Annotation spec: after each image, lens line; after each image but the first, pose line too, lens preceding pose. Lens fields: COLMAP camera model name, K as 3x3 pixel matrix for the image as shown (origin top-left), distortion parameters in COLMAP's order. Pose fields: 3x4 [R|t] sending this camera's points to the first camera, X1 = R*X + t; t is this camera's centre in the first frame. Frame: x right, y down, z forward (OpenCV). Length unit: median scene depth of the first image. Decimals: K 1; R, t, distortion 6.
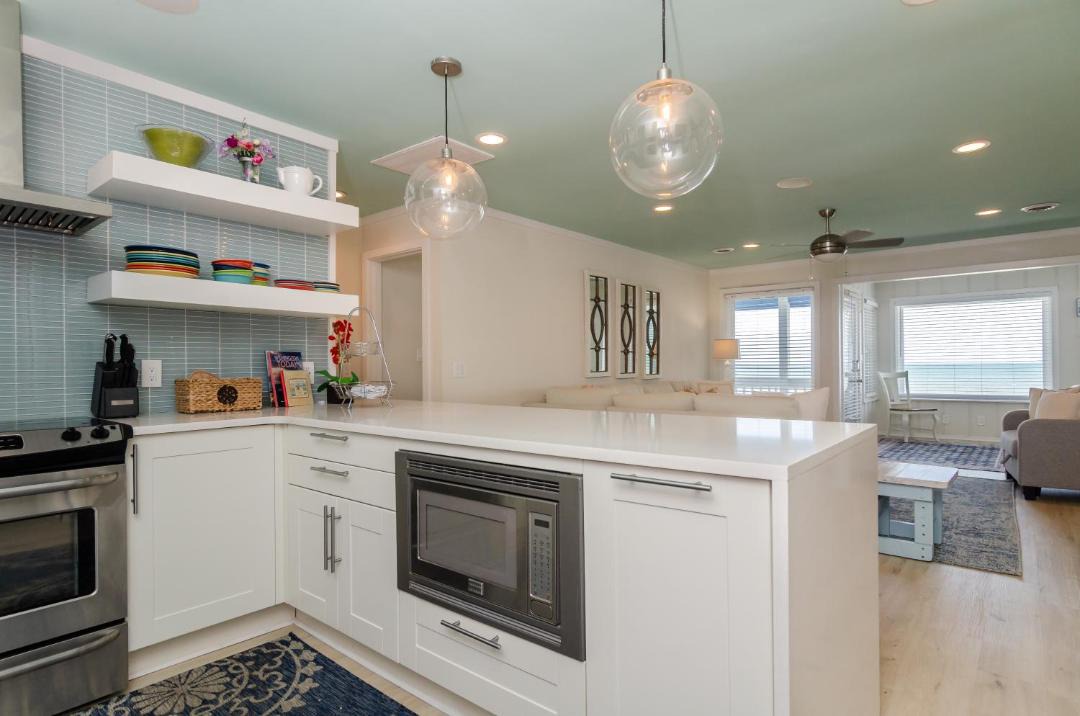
lens RADIAL K [[575.9, 0, 539.9], [0, 575.9, 365.8], [0, 0, 1]] dist [0.004863, 0.000257]
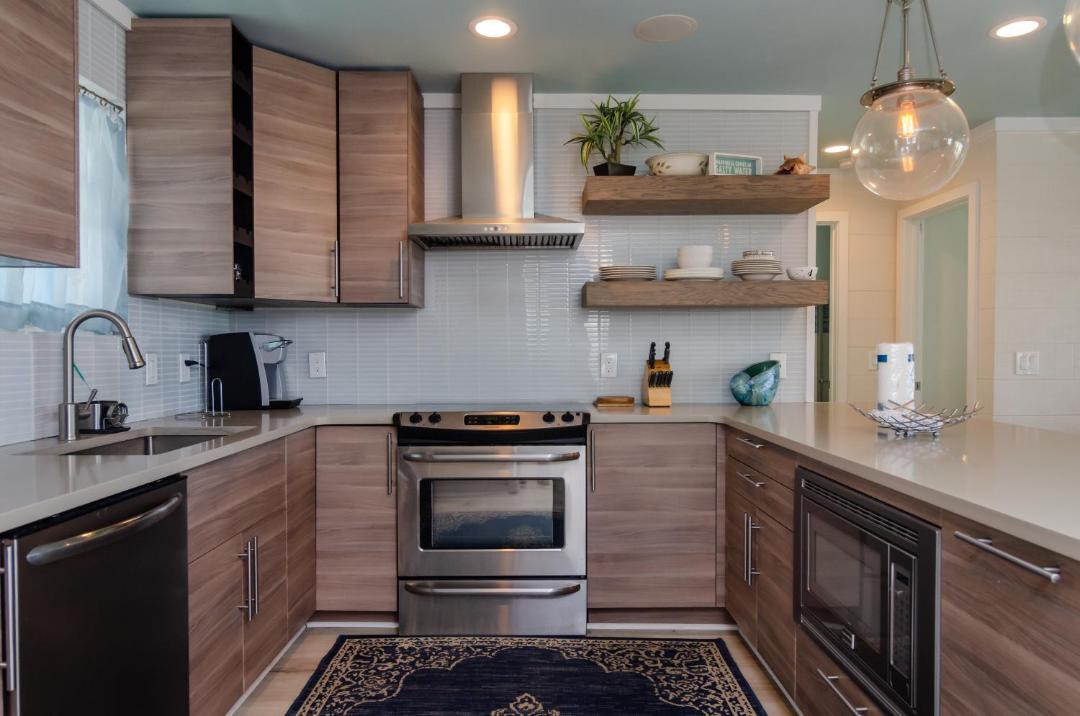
lens RADIAL K [[725.8, 0, 536.6], [0, 725.8, 357.7], [0, 0, 1]] dist [0.002916, 0.001031]
pose [[0.634820, 0.010222, -0.772593, 0.328915], [-0.000308, 0.999916, 0.012976, -0.025383], [0.772660, -0.007999, 0.634770, -0.010286]]
